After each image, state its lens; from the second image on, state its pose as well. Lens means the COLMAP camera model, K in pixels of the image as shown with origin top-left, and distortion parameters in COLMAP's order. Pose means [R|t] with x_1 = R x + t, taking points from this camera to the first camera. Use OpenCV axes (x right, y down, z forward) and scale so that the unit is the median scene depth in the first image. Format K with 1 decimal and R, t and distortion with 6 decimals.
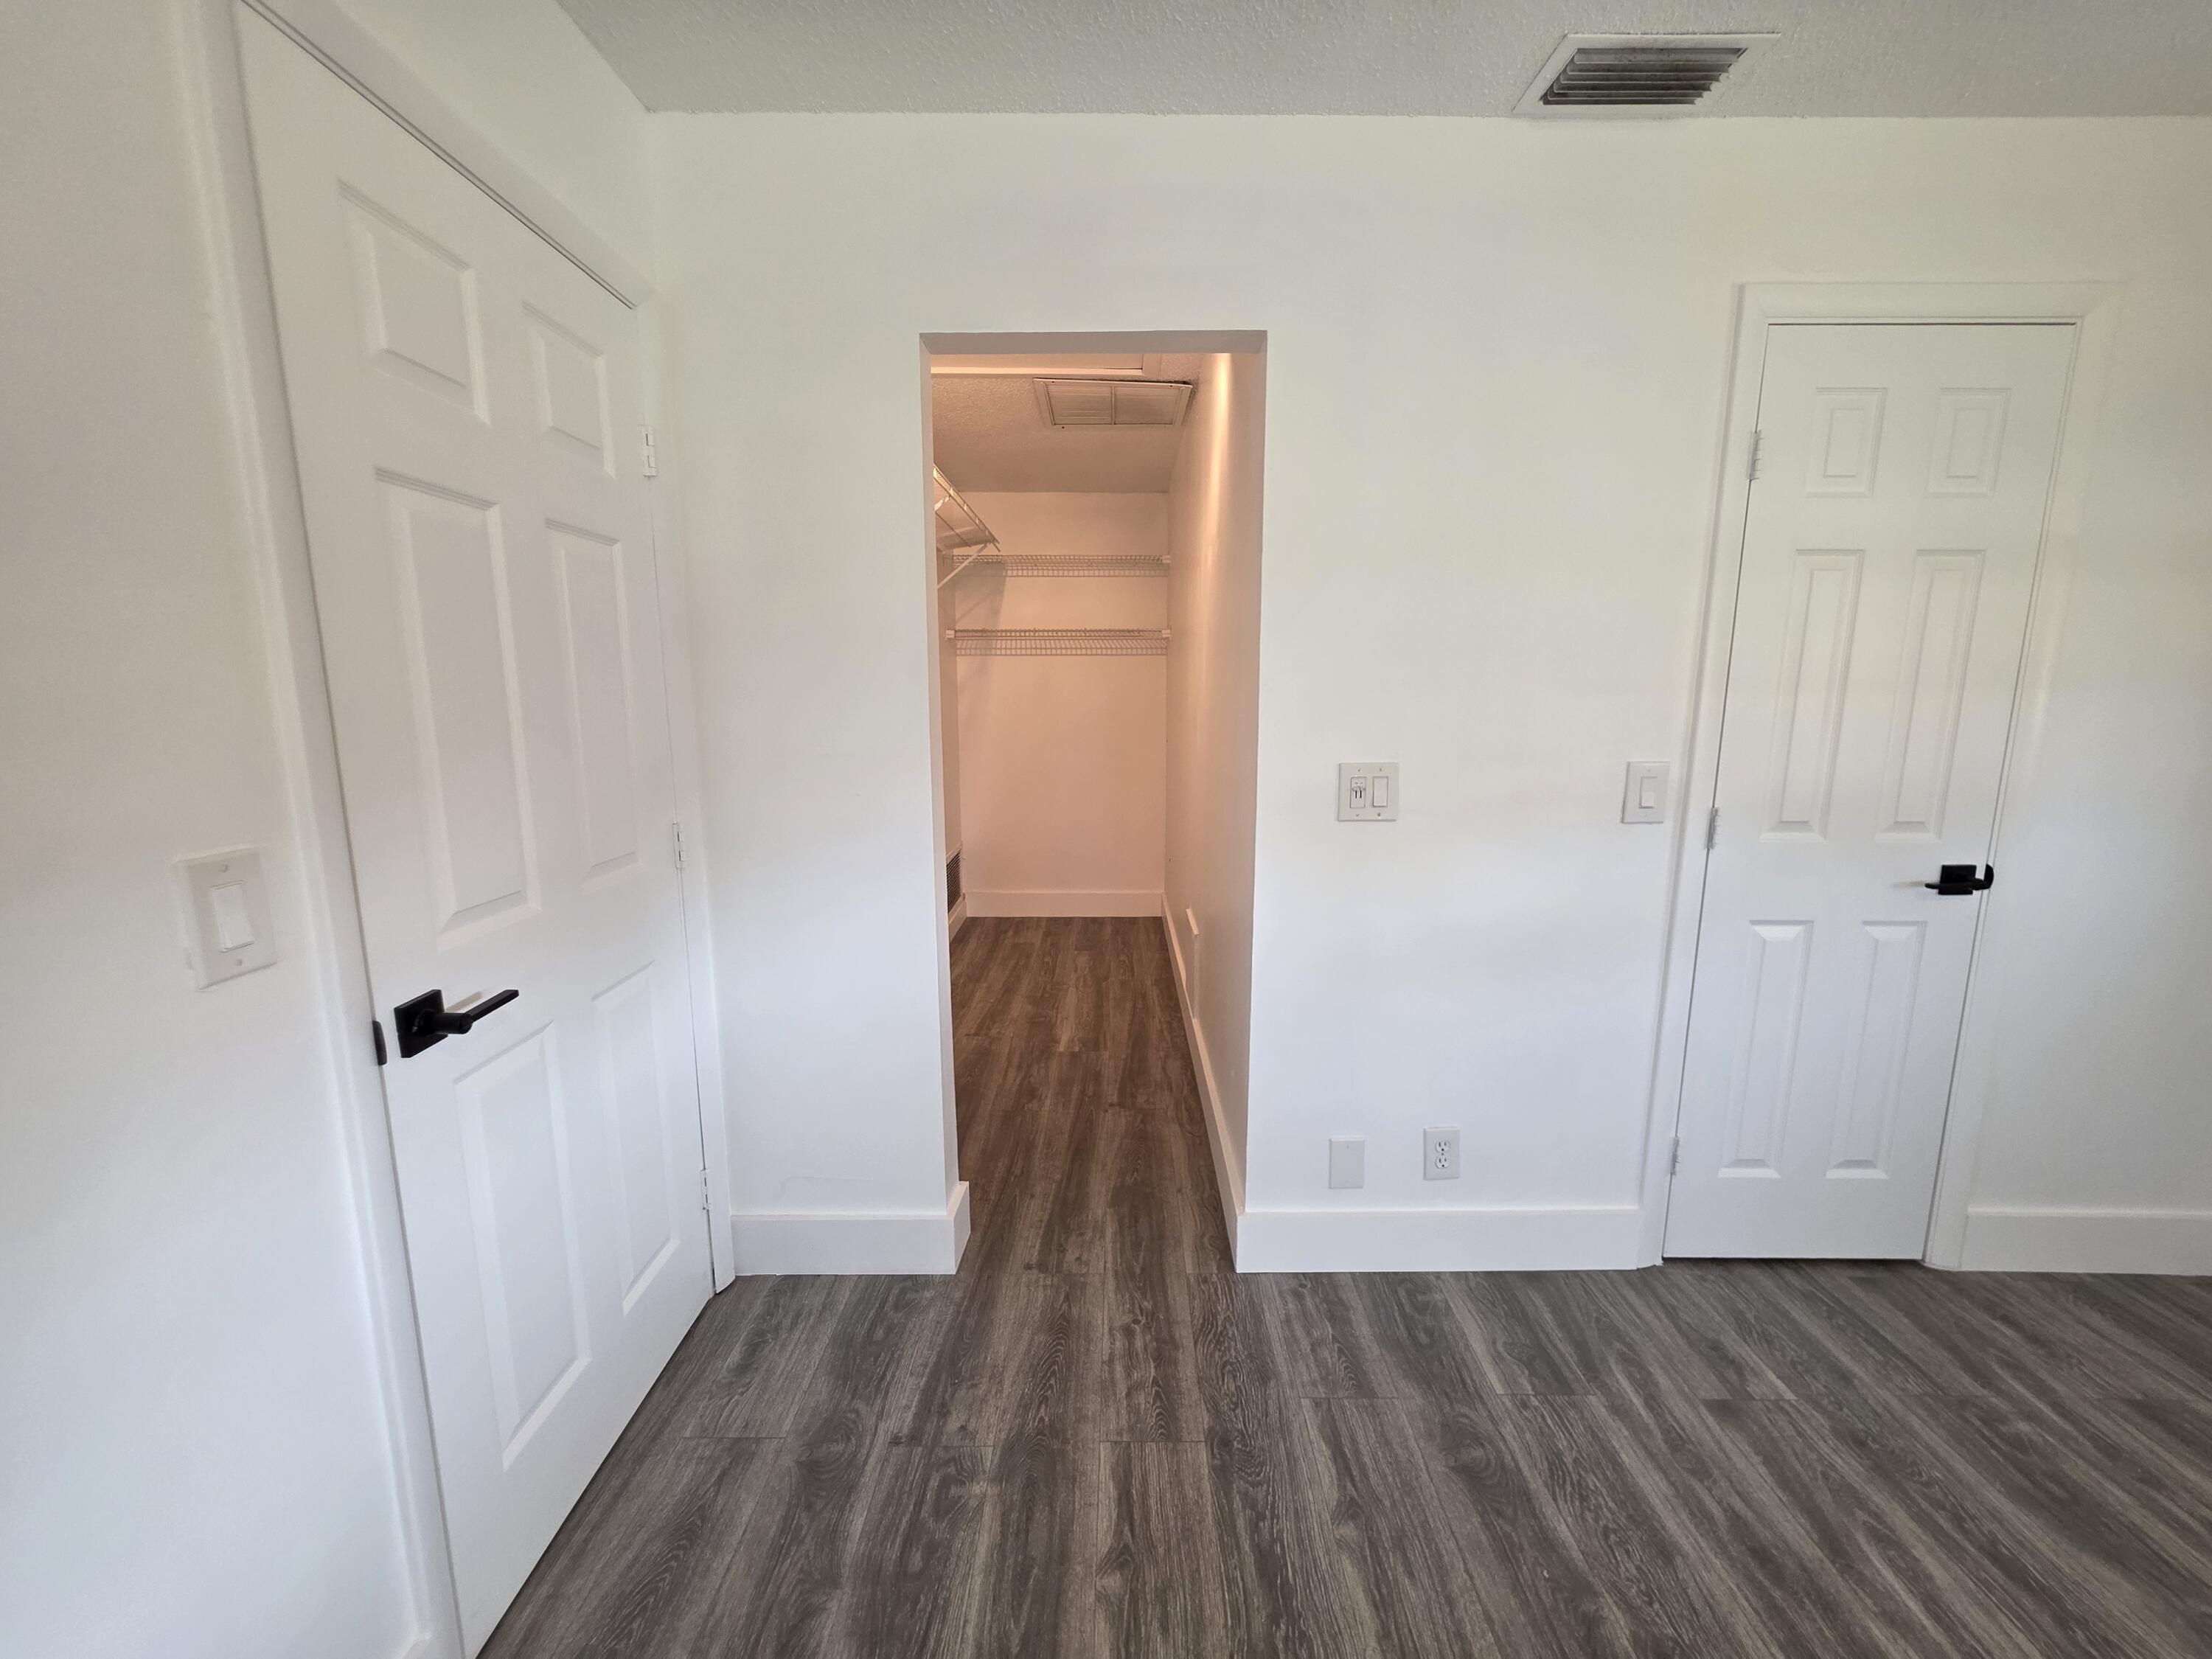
lens RADIAL K [[879.7, 0, 1127.7], [0, 879.7, 834.0], [0, 0, 1]] dist [0.003787, 0.000325]
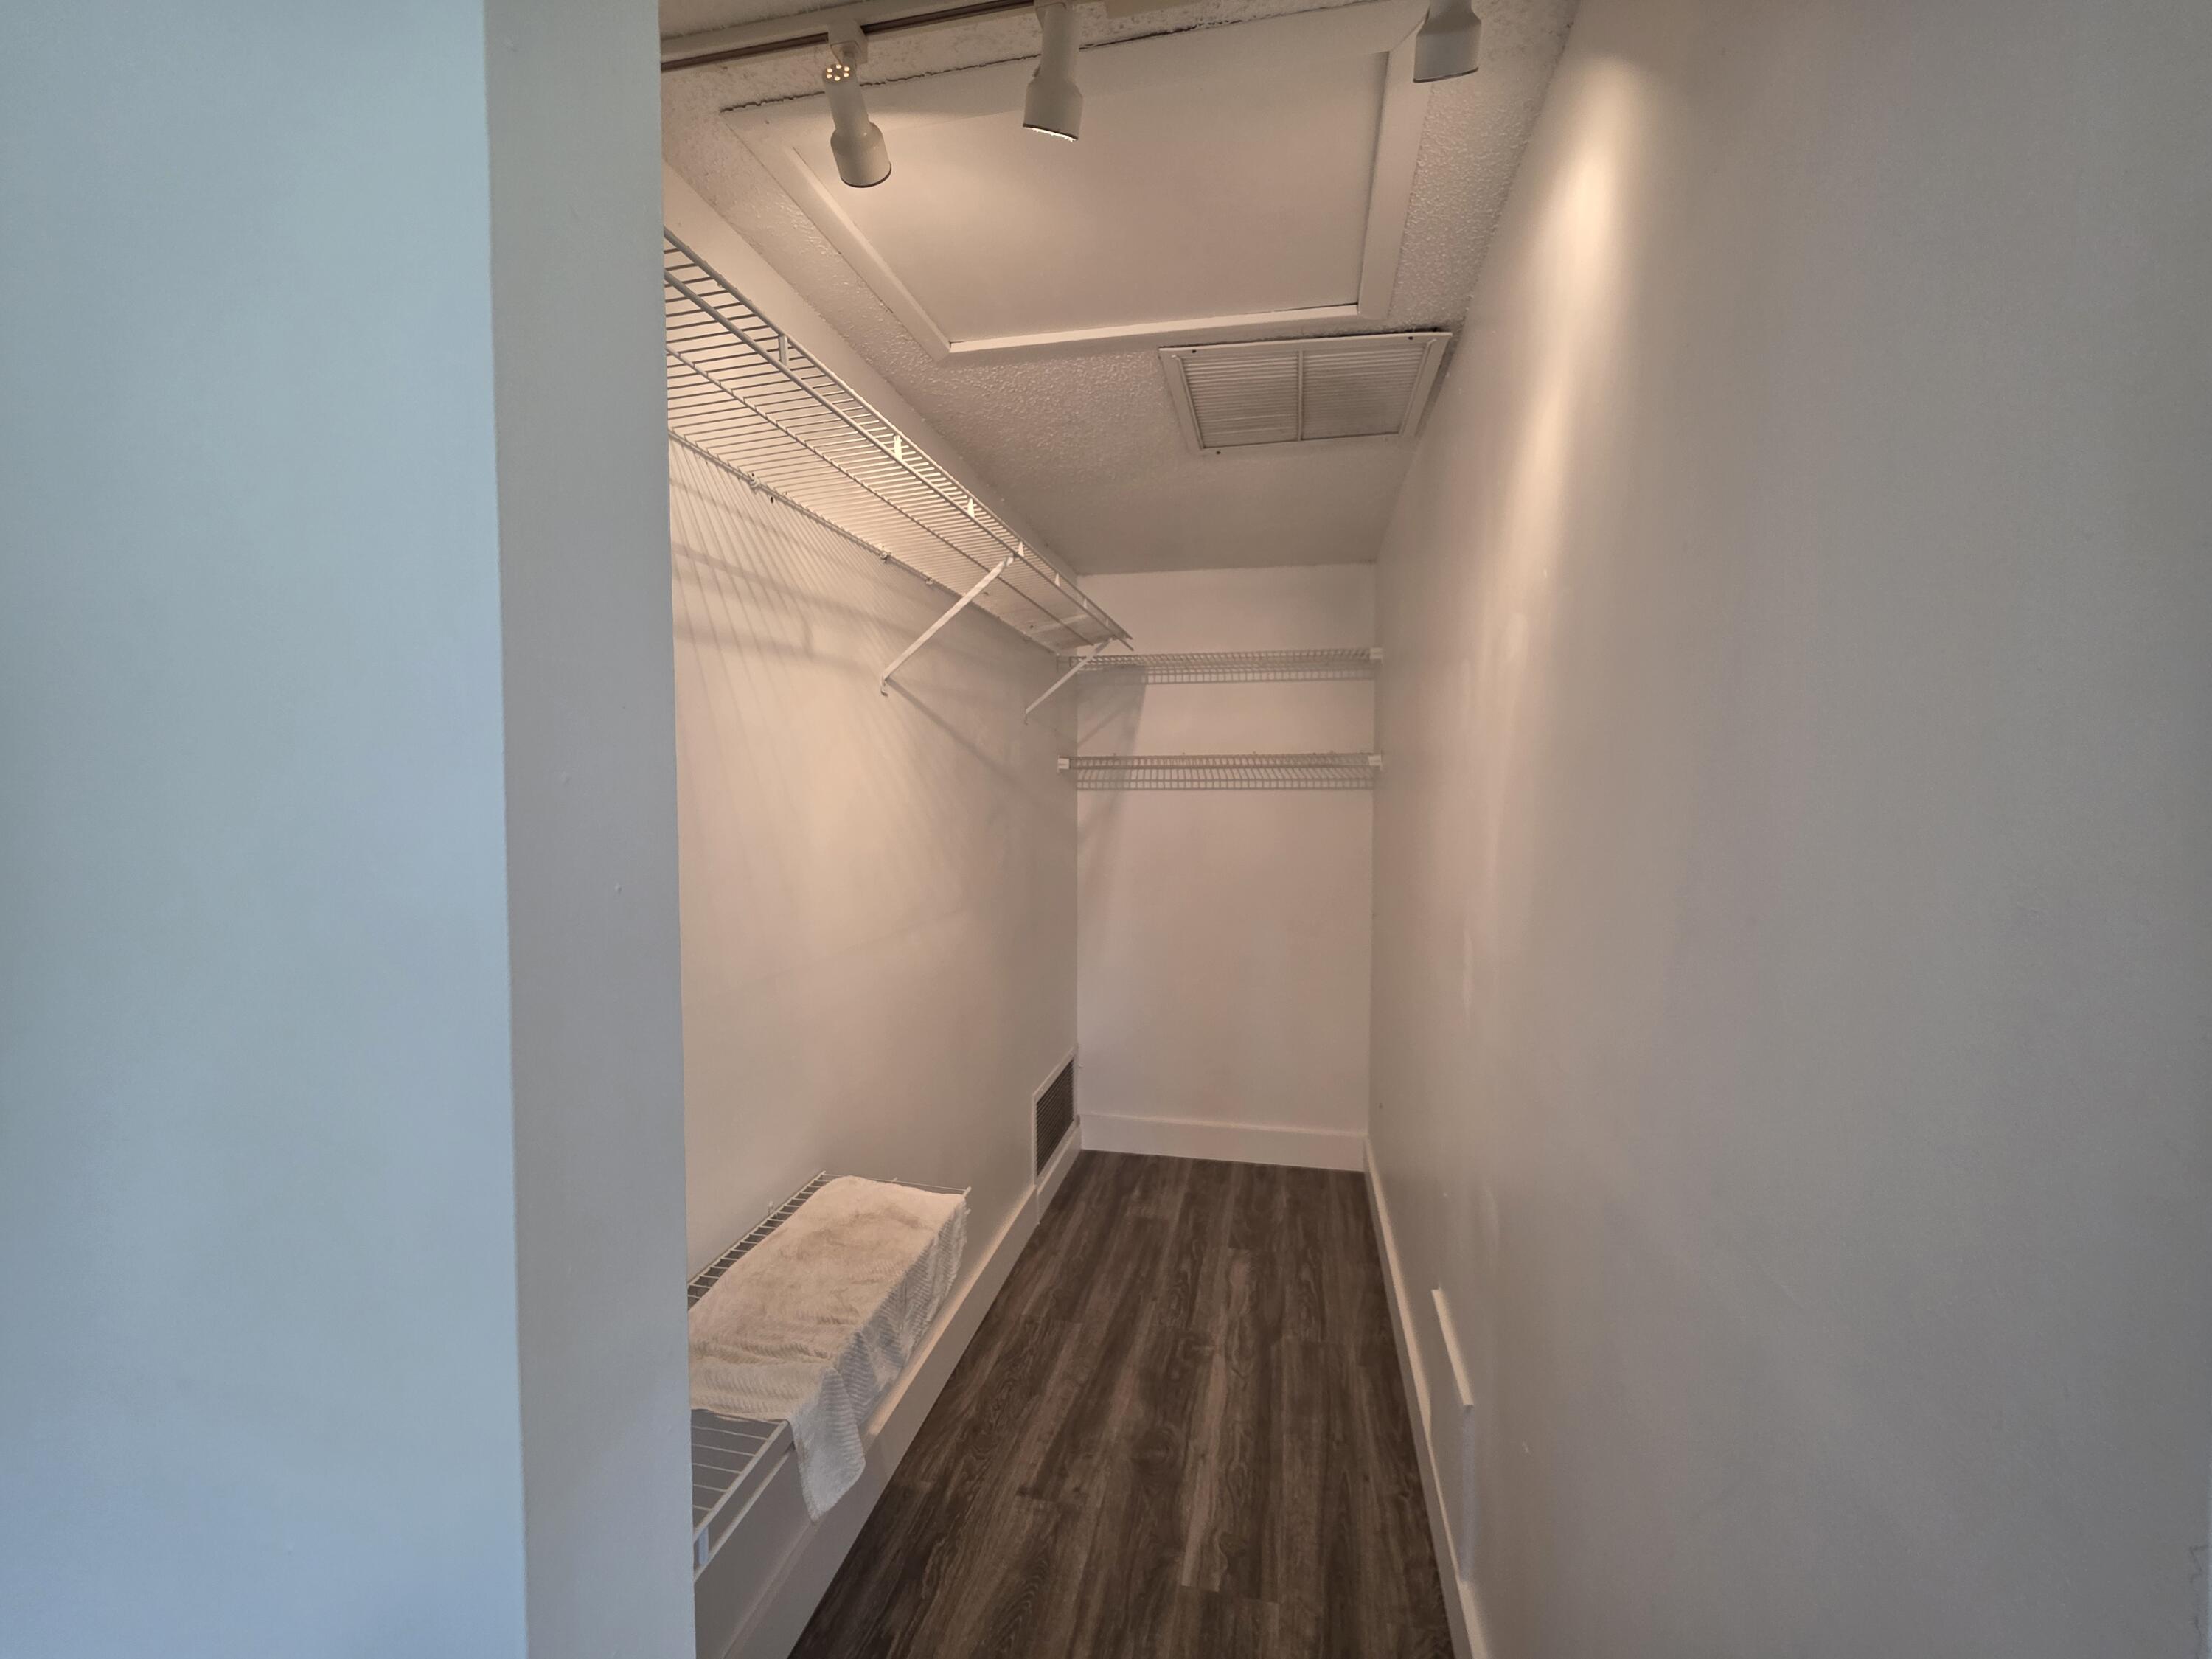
lens RADIAL K [[879.7, 0, 1124.2], [0, 879.7, 827.5], [0, 0, 1]] dist [0.003787, 0.000325]
pose [[0.979154, 0.008439, -0.202942, -0.007667], [-0.032708, 0.992648, -0.116535, -0.099478], [0.200467, 0.120743, 0.972232, 0.337126]]
